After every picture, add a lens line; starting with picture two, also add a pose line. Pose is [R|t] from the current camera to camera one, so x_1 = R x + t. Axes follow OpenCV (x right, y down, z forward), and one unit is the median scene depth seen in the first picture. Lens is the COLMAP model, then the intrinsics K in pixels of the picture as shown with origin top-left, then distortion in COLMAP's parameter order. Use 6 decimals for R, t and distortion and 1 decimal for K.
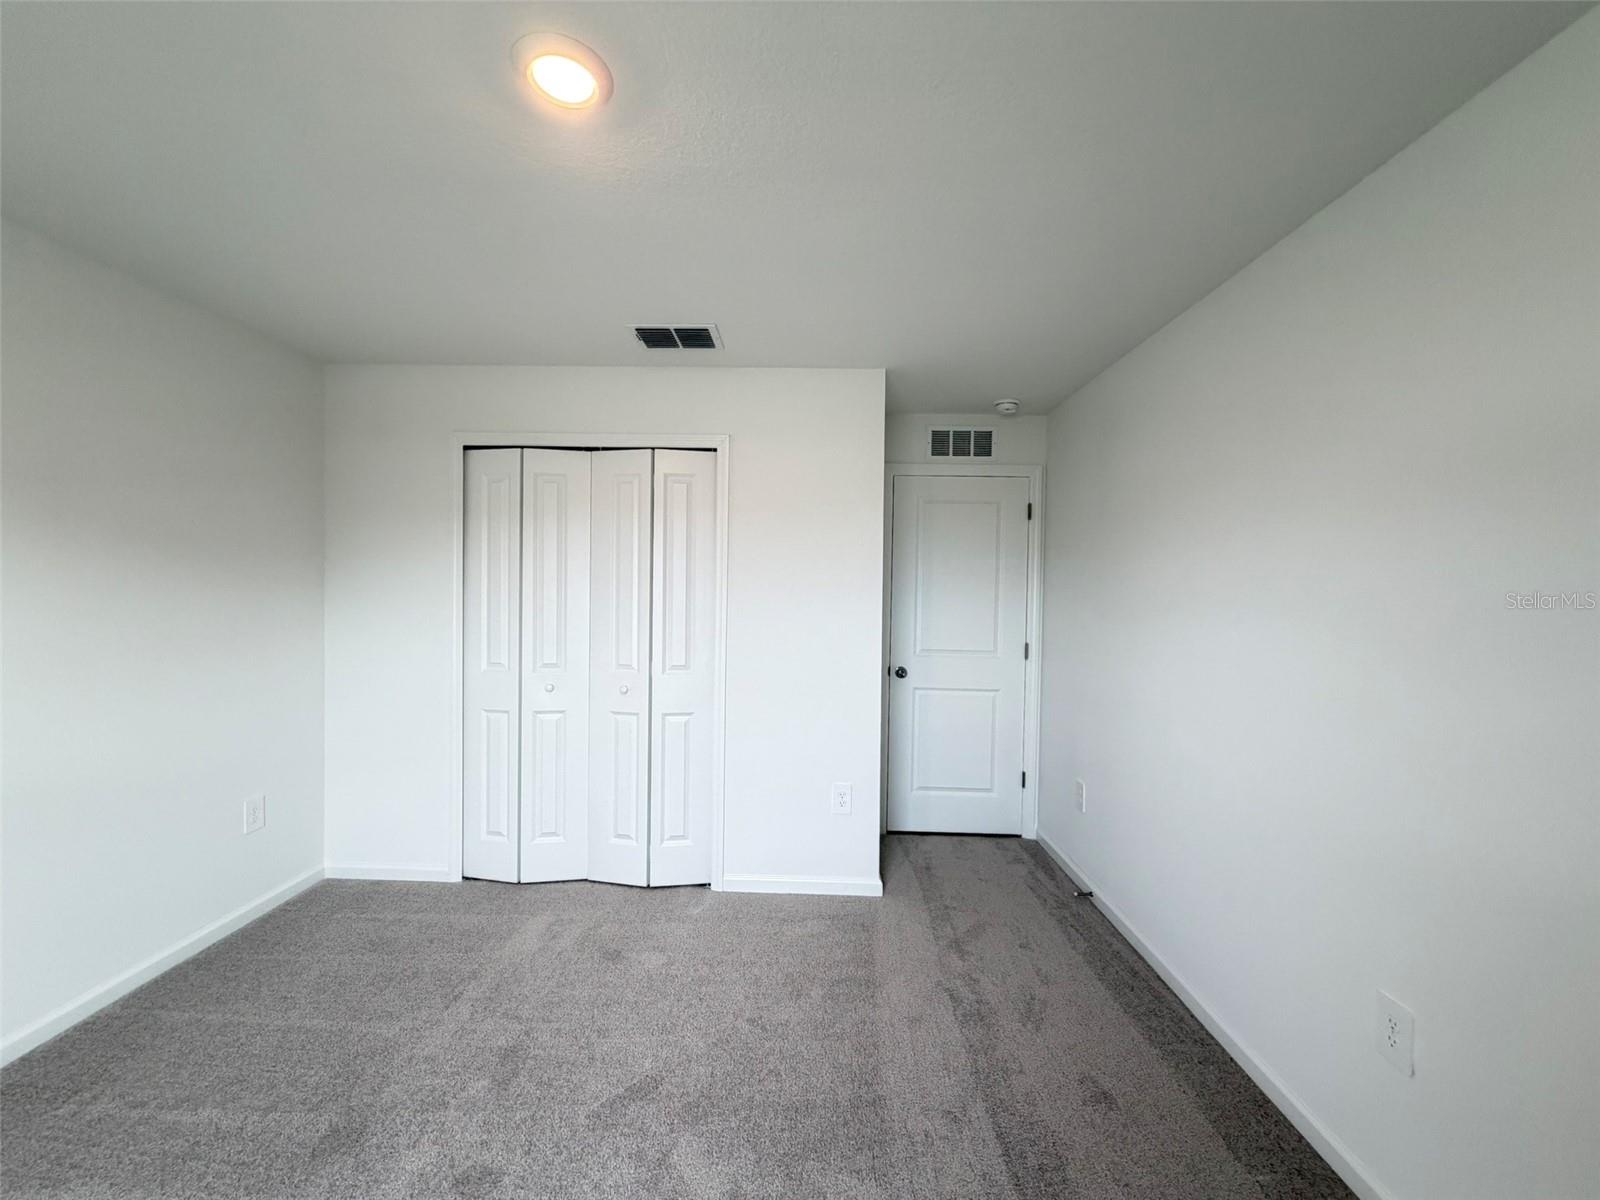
lens RADIAL K [[637.6, 0, 793.6], [0, 637.6, 597.9], [0, 0, 1]] dist [0.000697, 0.000336]
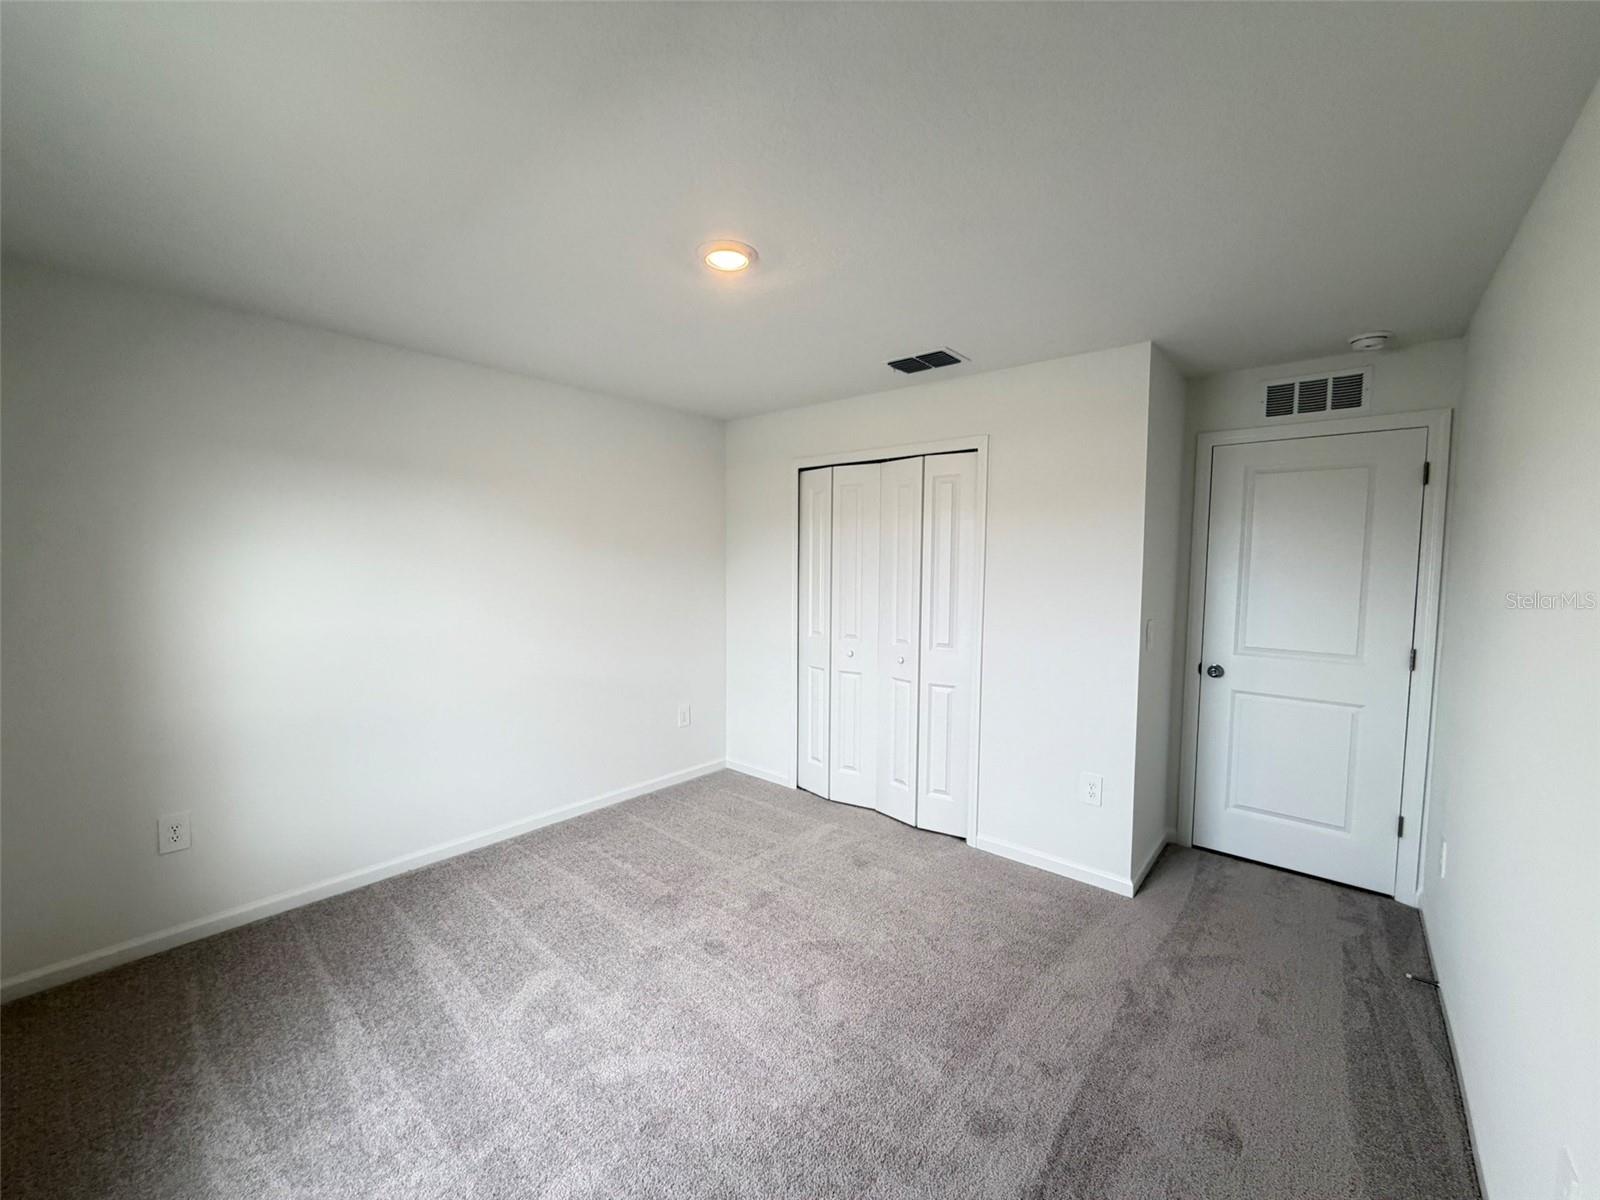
lens RADIAL K [[637.6, 0, 793.6], [0, 637.6, 597.9], [0, 0, 1]] dist [0.000697, 0.000336]
pose [[0.777162, 0.028669, -0.628647, 0.331223], [-0.003834, 0.999159, 0.040826, -0.022249], [0.629289, -0.029318, 0.776618, -0.056691]]
